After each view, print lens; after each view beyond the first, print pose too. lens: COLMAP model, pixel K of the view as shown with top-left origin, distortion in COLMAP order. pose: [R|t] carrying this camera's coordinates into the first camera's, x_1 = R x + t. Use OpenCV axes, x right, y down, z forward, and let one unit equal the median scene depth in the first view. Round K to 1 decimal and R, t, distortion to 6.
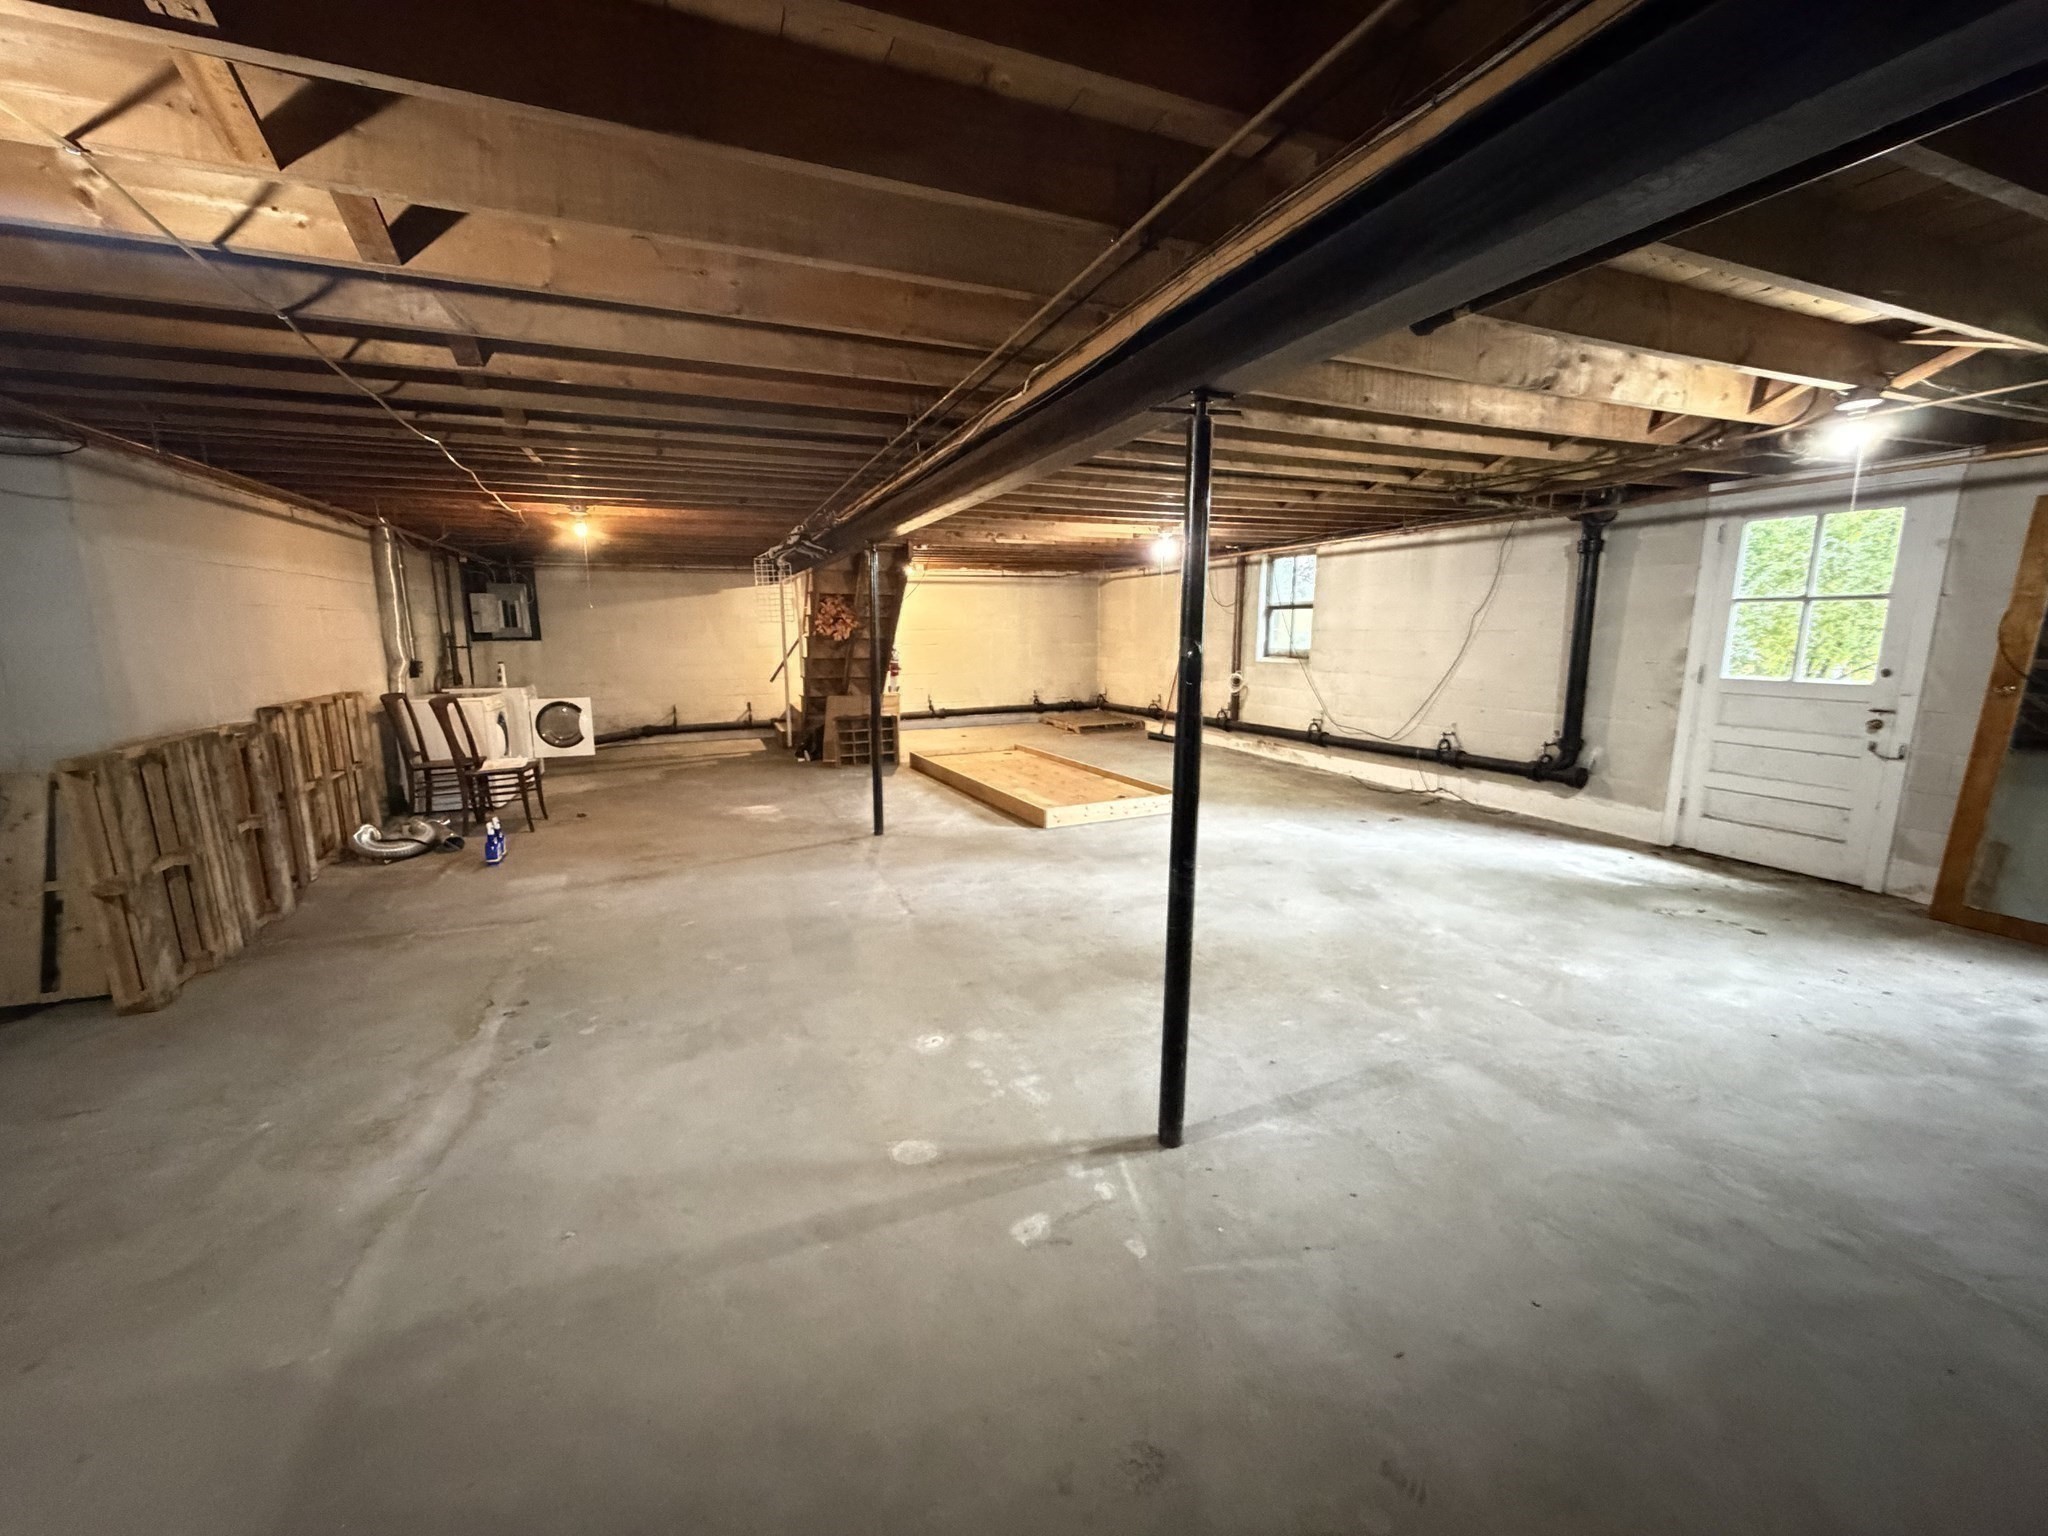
lens RADIAL K [[812.9, 0, 1024.0], [0, 812.9, 768.0], [0, 0, 1]] dist [0.002626, 0.000131]
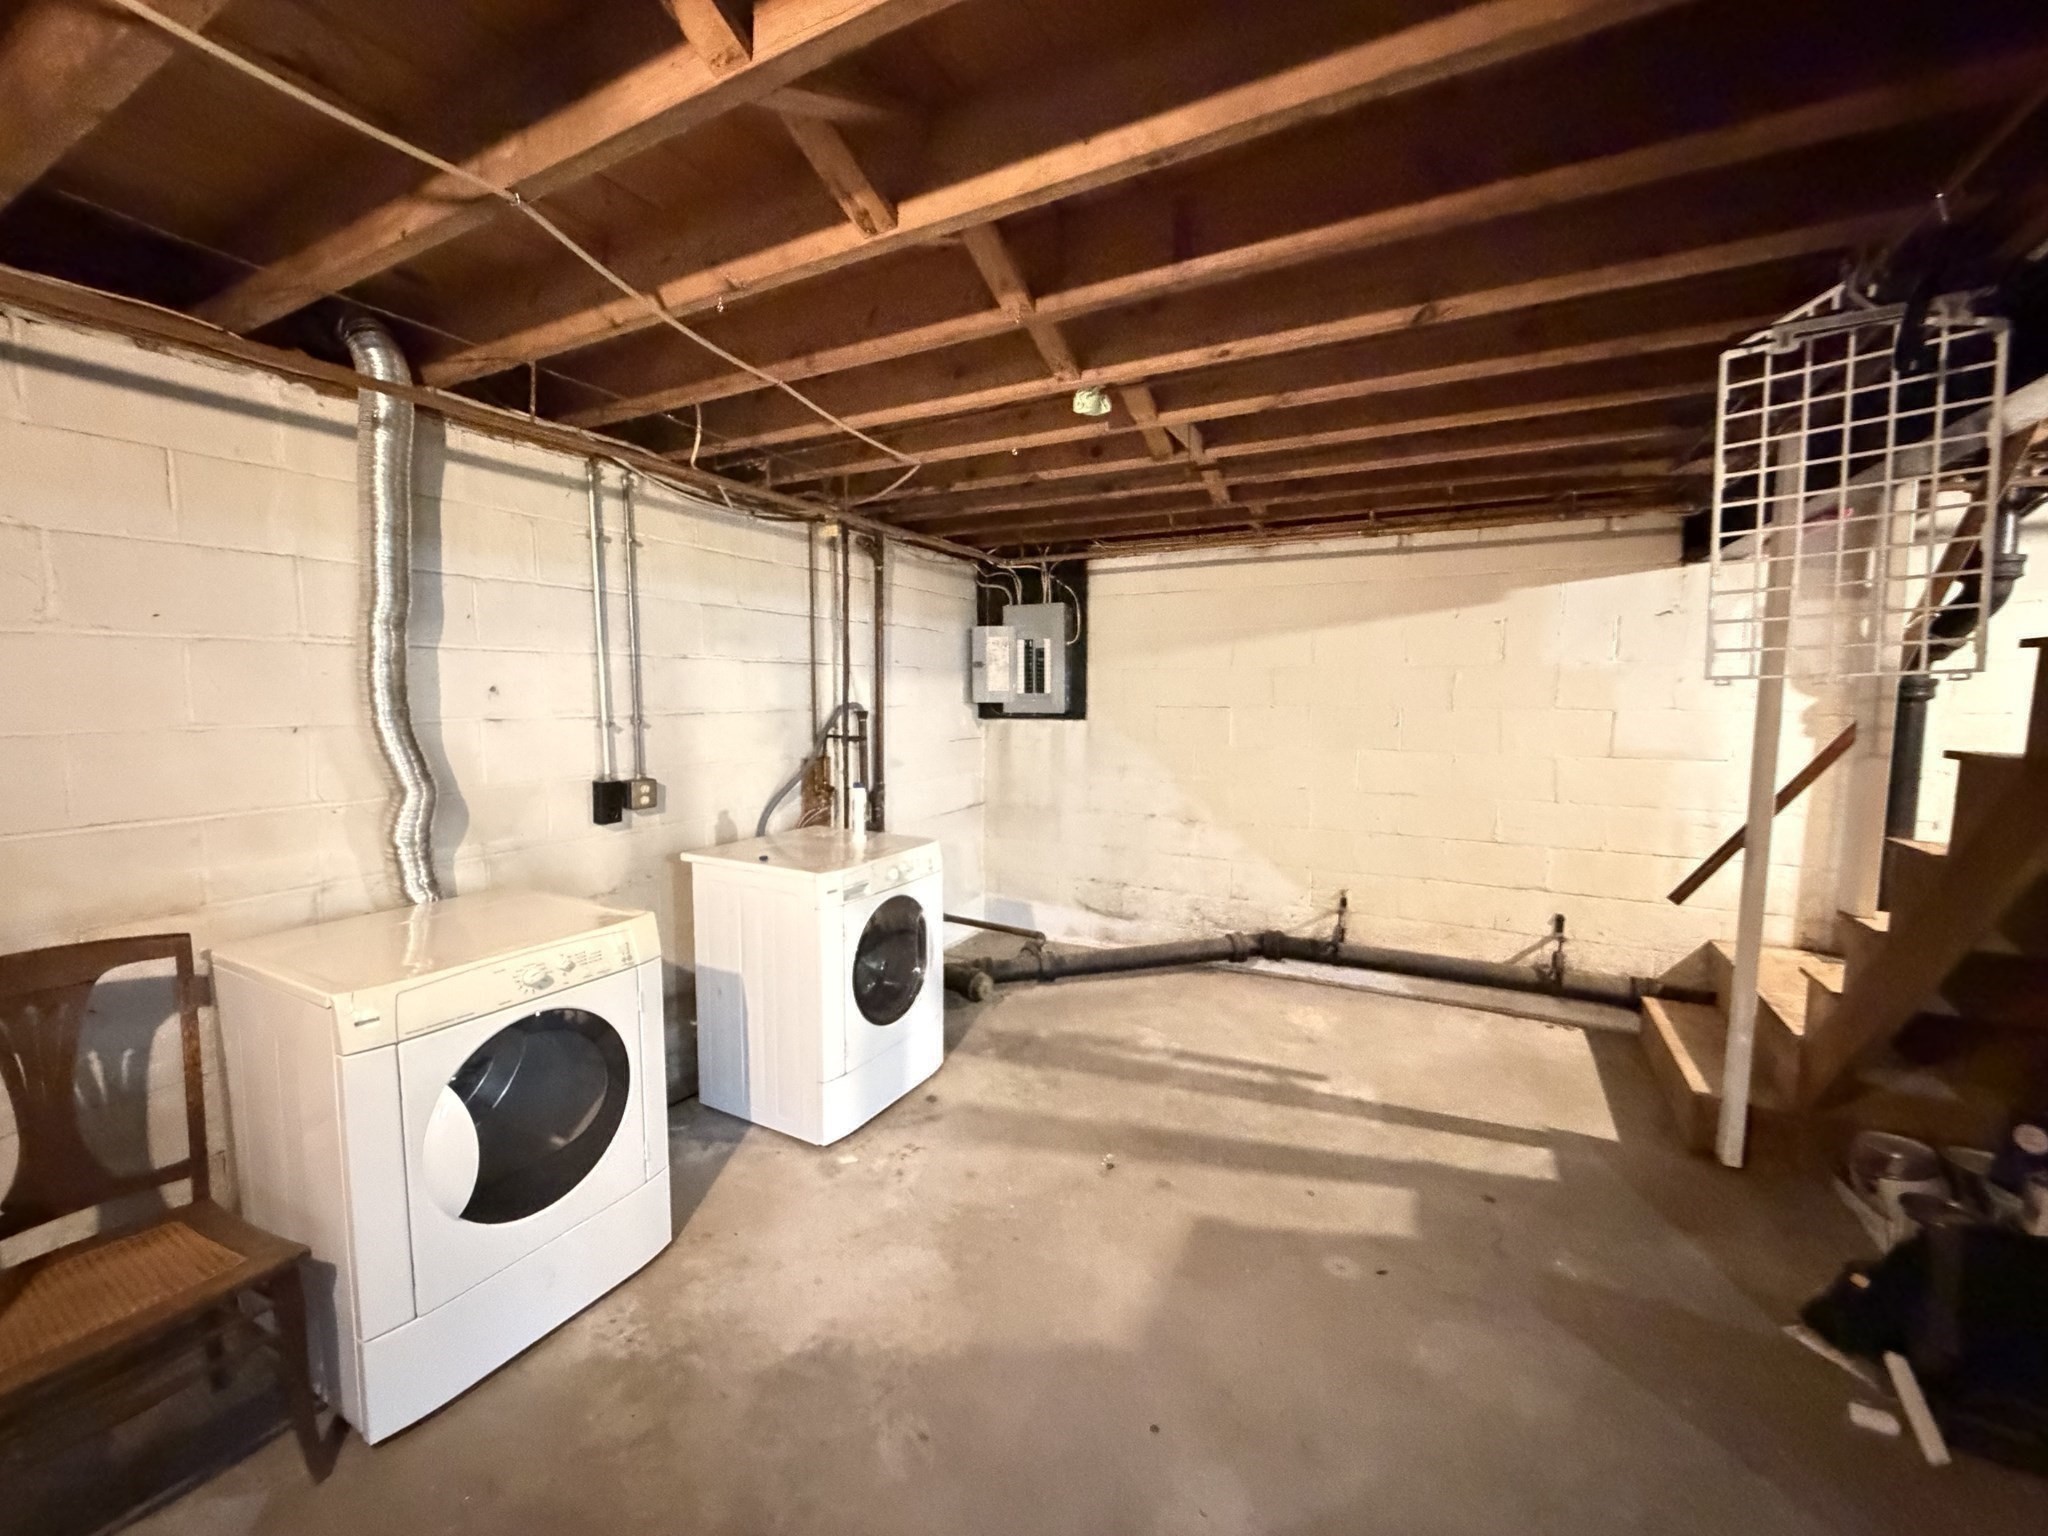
lens RADIAL K [[812.9, 0, 1024.0], [0, 812.9, 768.0], [0, 0, 1]] dist [0.002626, 0.000131]
pose [[0.632772, 0.079043, -0.770293, -0.252178], [-0.139865, 0.990081, -0.013298, -0.120162], [0.761602, 0.116152, 0.637551, 0.685708]]
